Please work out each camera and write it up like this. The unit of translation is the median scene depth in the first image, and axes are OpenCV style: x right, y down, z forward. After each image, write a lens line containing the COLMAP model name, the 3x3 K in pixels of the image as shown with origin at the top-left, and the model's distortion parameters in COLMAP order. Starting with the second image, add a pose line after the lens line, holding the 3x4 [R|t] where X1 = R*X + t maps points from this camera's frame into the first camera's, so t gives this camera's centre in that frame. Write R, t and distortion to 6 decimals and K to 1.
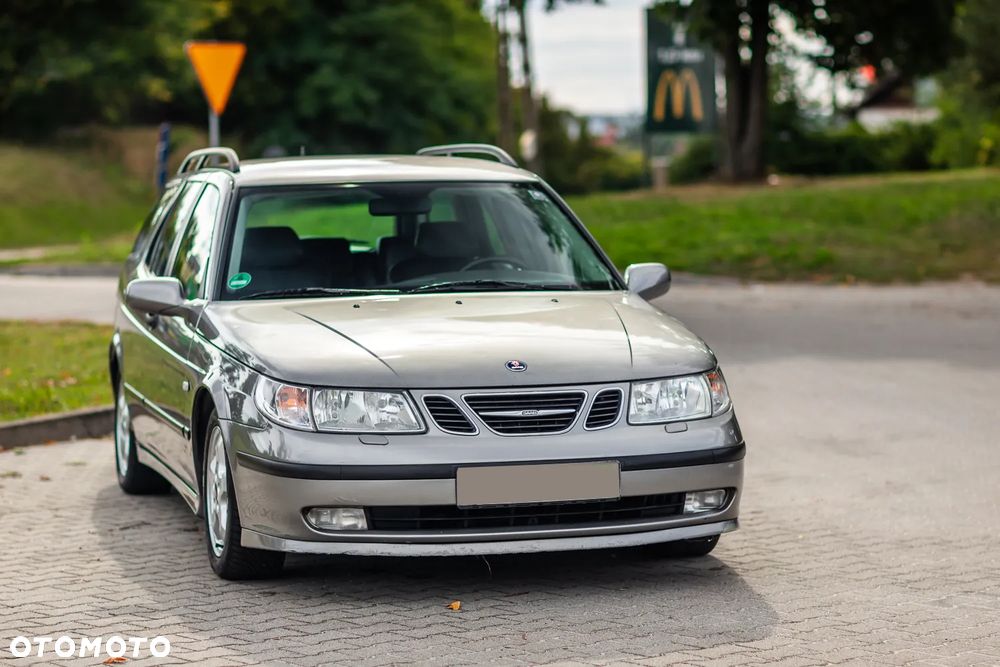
lens RADIAL K [[2844.4, 0, 500.0], [0, 2844.4, 333.5], [0, 0, 1]] dist [0.045665, 0.460487]
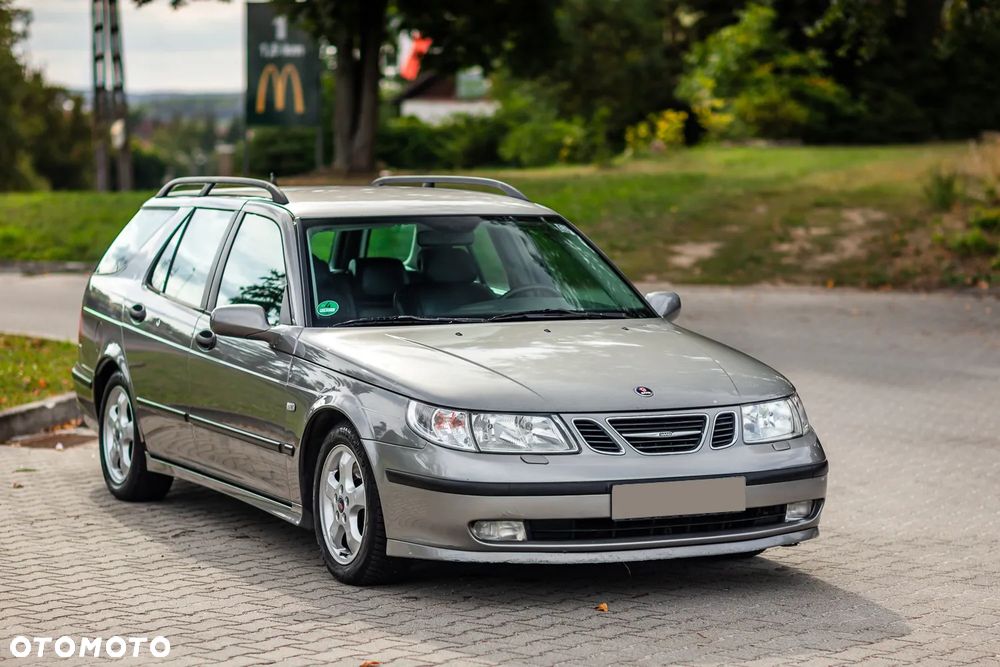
lens RADIAL K [[2844.4, 0, 500.0], [0, 2844.4, 333.5], [0, 0, 1]] dist [0.045665, 0.460487]
pose [[0.981280, 0.001969, 0.192575, -0.266973], [-0.003522, 0.999964, 0.007724, -0.019916], [-0.192552, -0.008258, 0.981252, -0.084014]]
